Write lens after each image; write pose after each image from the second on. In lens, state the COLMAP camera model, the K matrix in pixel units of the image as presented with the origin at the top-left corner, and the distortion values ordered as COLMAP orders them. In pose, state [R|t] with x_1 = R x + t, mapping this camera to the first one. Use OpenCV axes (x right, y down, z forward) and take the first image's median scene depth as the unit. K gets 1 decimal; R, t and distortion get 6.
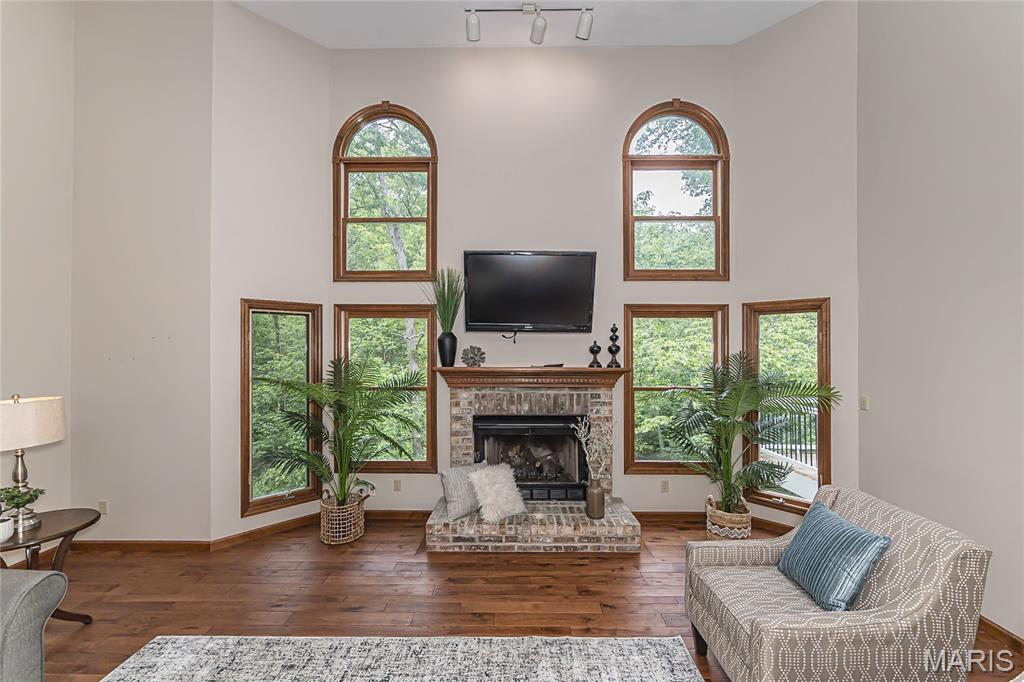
lens RADIAL K [[419.5, 0, 514.9], [0, 419.5, 341.8], [0, 0, 1]] dist [0.003032, -0.000569]
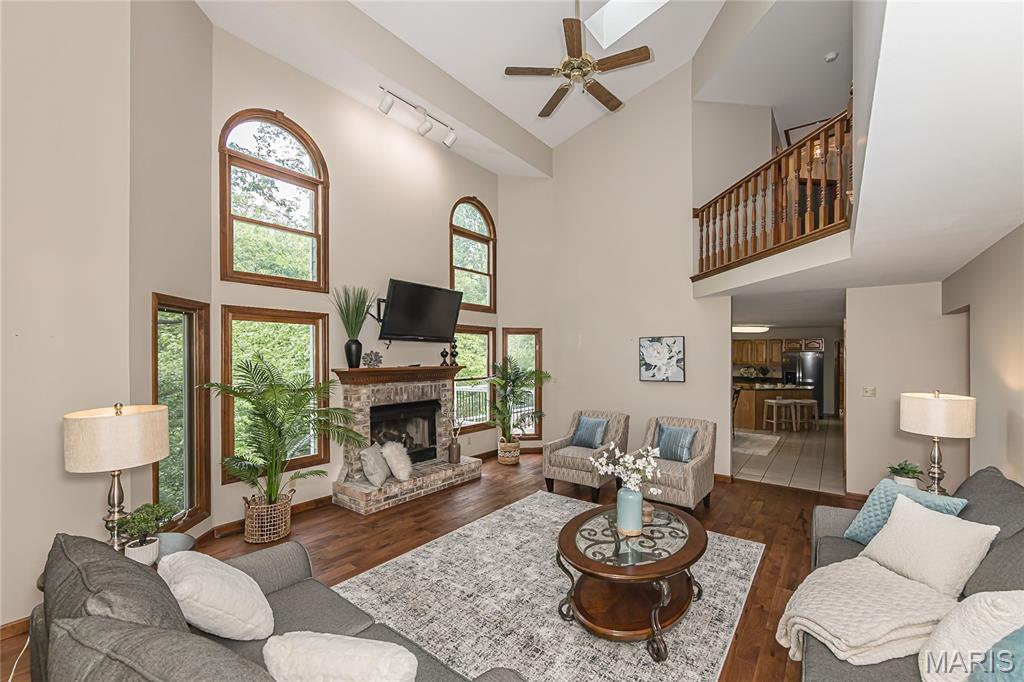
lens RADIAL K [[419.5, 0, 515.7], [0, 419.5, 361.5], [0, 0, 1]] dist [0.003032, -0.000569]
pose [[0.596201, -0.013468, 0.802722, -0.843235], [-0.003229, 0.999811, 0.019173, 0.016508], [-0.802829, -0.014023, 0.596045, -0.082600]]
